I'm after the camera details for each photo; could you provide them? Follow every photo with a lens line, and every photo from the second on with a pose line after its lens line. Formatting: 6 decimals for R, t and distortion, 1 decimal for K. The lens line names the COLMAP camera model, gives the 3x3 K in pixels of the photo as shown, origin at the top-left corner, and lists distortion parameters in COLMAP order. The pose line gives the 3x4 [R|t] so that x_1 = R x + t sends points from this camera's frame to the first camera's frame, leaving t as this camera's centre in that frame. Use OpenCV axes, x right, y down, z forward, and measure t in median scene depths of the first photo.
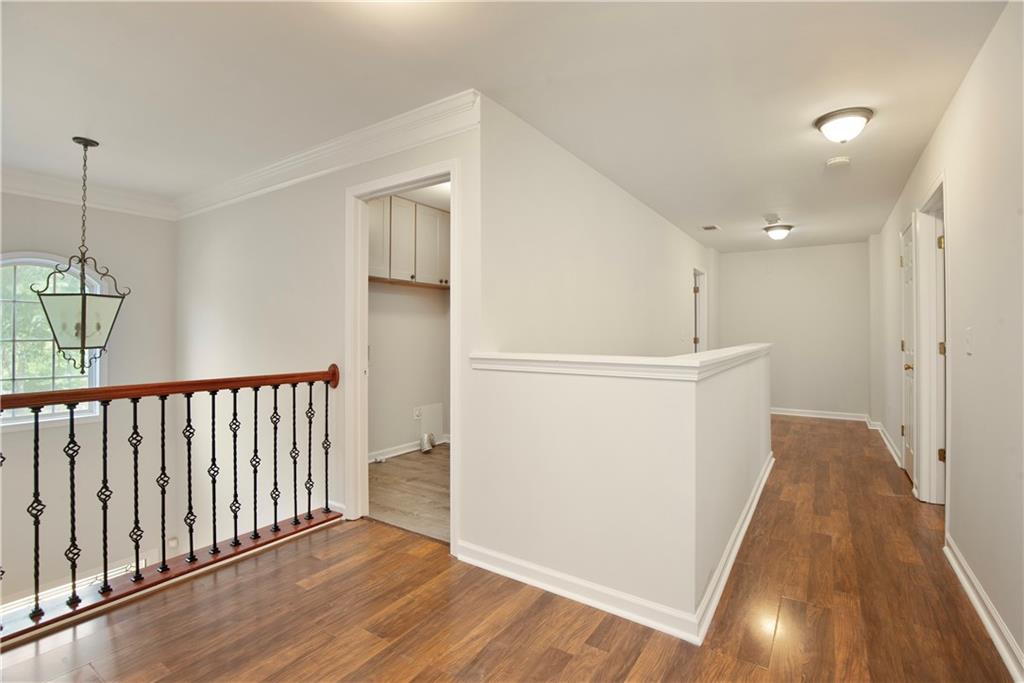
lens RADIAL K [[483.3, 0, 509.8], [0, 483.3, 331.0], [0, 0, 1]] dist [-0.019547, 0.001312]
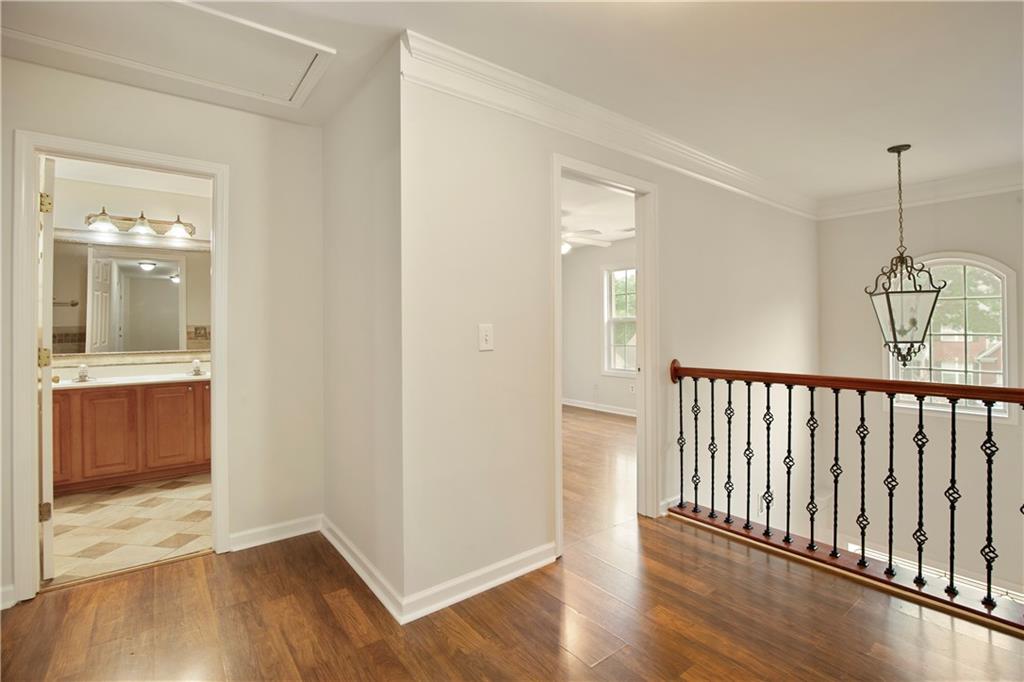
lens RADIAL K [[483.3, 0, 542.9], [0, 483.3, 336.1], [0, 0, 1]] dist [-0.019547, 0.001312]
pose [[-0.290024, 0.014204, -0.956914, 0.368517], [0.008708, 0.999888, 0.012203, 0.001189], [0.956980, -0.004794, -0.290115, 0.557543]]
